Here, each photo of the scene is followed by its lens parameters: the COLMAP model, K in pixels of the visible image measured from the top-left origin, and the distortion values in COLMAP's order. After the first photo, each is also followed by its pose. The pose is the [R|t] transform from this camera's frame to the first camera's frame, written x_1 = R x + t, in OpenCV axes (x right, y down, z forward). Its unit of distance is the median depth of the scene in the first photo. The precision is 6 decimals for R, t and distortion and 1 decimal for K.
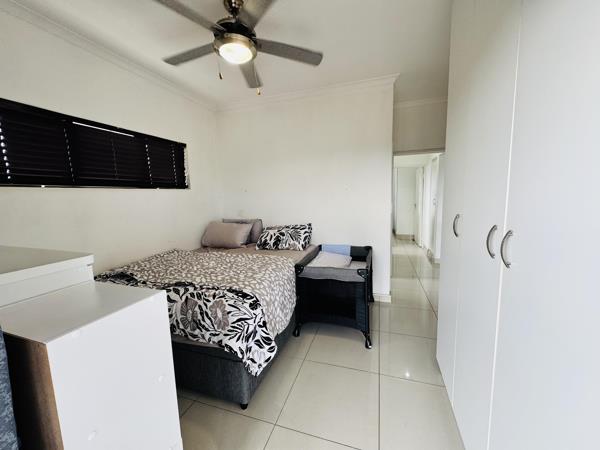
lens RADIAL K [[238.4, 0, 300.1], [0, 238.4, 226.0], [0, 0, 1]] dist [-0.002609, 0.000227]
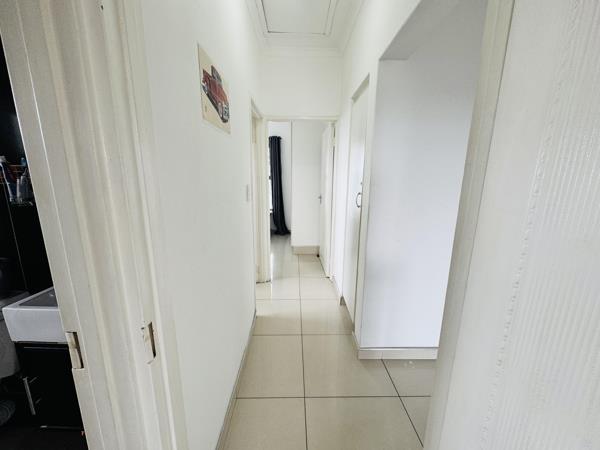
lens RADIAL K [[238.4, 0, 298.7], [0, 238.4, 223.5], [0, 0, 1]] dist [-0.002609, 0.000227]
pose [[0.941333, -0.033190, 0.335842, 0.256176], [0.006619, 0.996776, 0.079956, -0.074967], [-0.337413, -0.073042, 0.938519, 0.507489]]
